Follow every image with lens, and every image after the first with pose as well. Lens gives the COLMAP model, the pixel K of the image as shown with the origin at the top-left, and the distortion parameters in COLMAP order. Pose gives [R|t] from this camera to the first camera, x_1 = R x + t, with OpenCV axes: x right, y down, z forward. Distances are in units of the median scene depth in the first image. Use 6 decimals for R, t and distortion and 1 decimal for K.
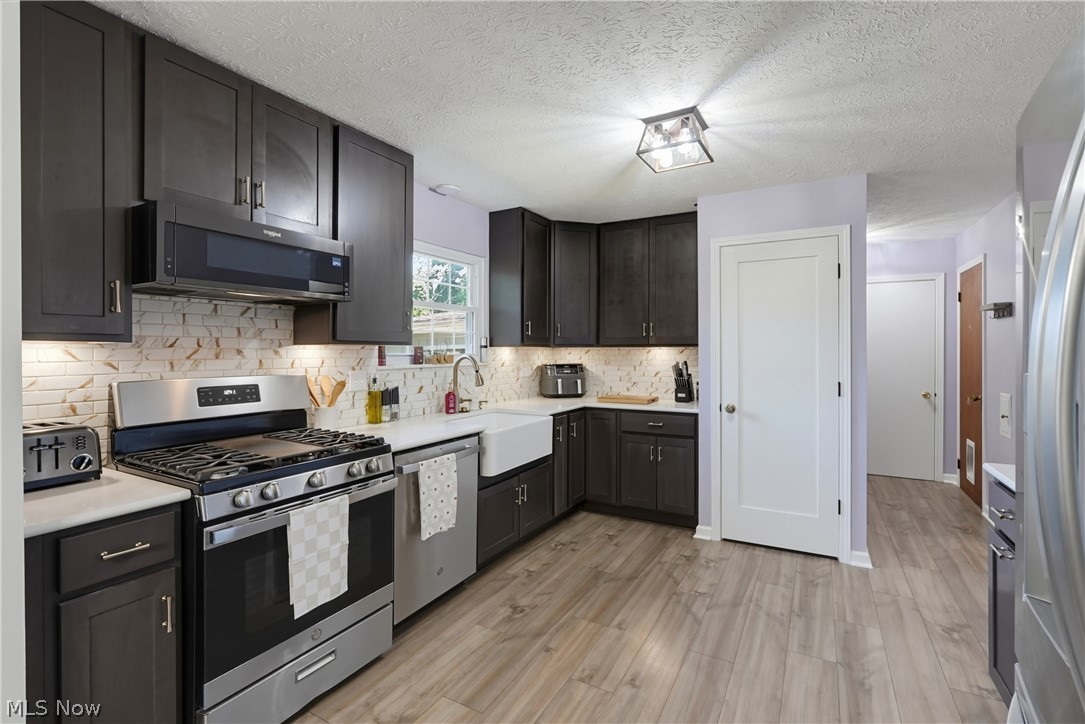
lens RADIAL K [[494.0, 0, 548.4], [0, 494.0, 352.4], [0, 0, 1]] dist [-0.011427, 0.005376]
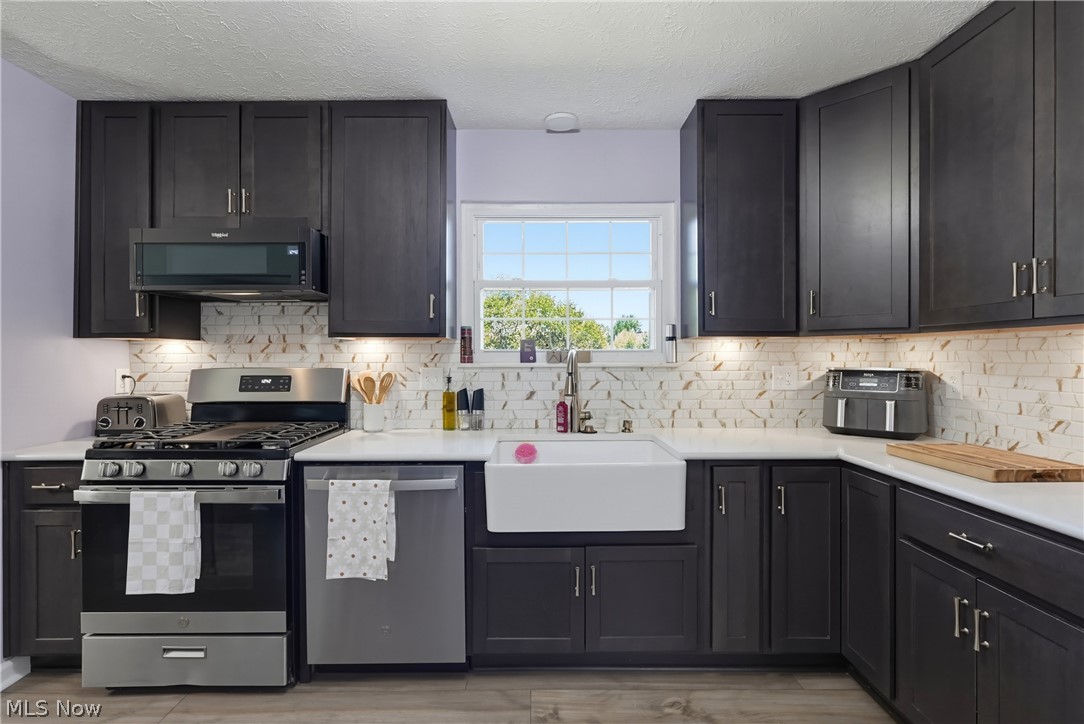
lens RADIAL K [[493.5, 0, 536.3], [0, 493.5, 358.1], [0, 0, 1]] dist [-0.011427, 0.005376]
pose [[0.488920, 0.002216, -0.872326, 0.489531], [-0.000943, 0.999998, 0.002012, 0.017784], [0.872328, -0.000161, 0.488921, 0.732068]]
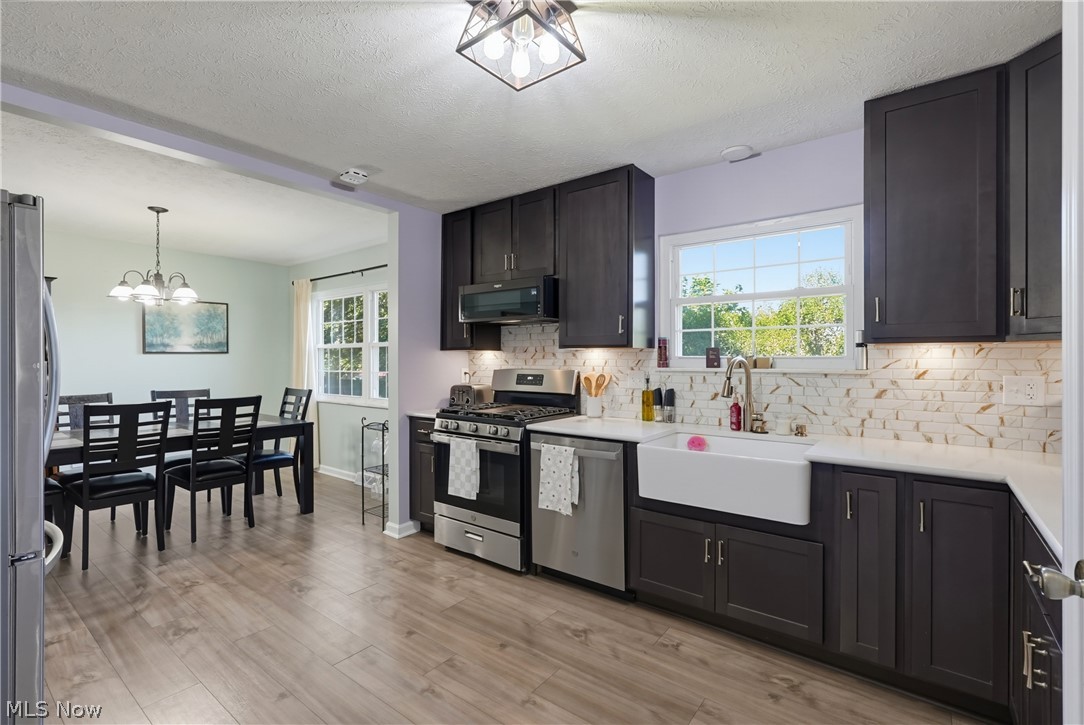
lens RADIAL K [[493.5, 0, 539.4], [0, 493.5, 359.6], [0, 0, 1]] dist [-0.011427, 0.005376]
pose [[-0.154289, 0.003772, -0.988019, 0.771728], [-0.001628, 0.999990, 0.004072, 0.006884], [0.988024, 0.002237, -0.154281, 0.960200]]
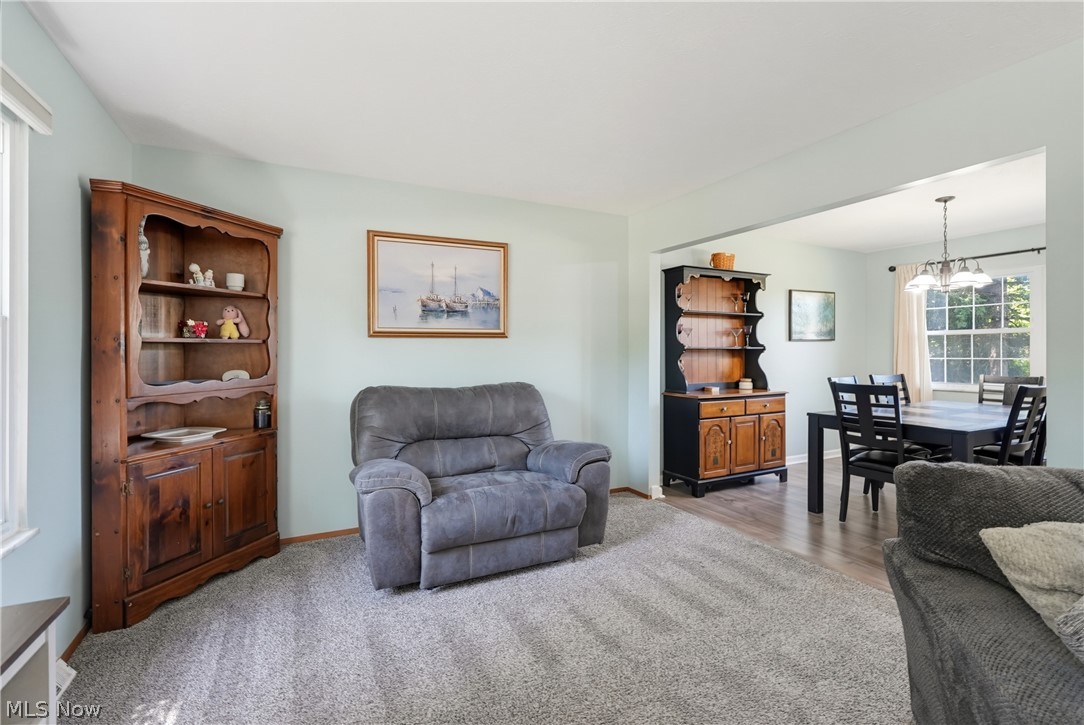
lens RADIAL K [[493.5, 0, 540.0], [0, 493.5, 350.6], [0, 0, 1]] dist [-0.011427, 0.005376]
pose [[-0.564395, 0.002618, -0.825500, 1.393421], [0.002073, 0.999996, 0.001754, 0.027522], [0.825502, -0.000721, -0.564399, -0.426419]]
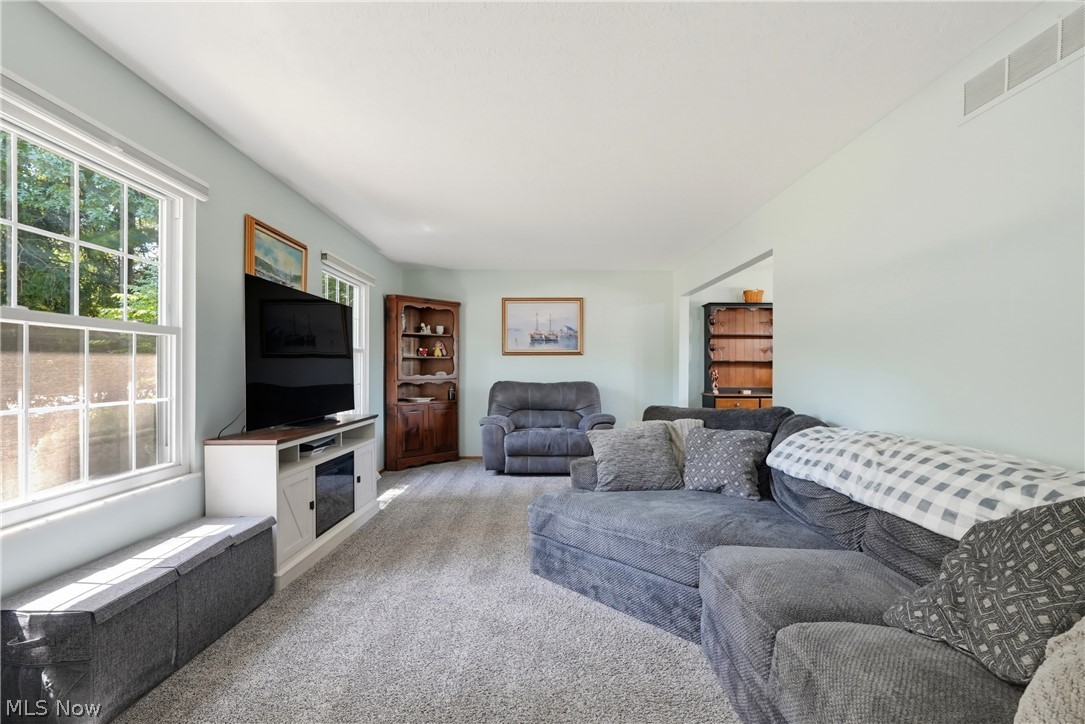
lens RADIAL K [[494.0, 0, 547.9], [0, 494.0, 374.4], [0, 0, 1]] dist [-0.011427, 0.005376]
pose [[-0.864619, 0.006514, -0.502386, 1.596441], [0.000350, 0.999924, 0.012362, 0.055402], [0.502428, 0.010512, -0.864555, 0.618636]]
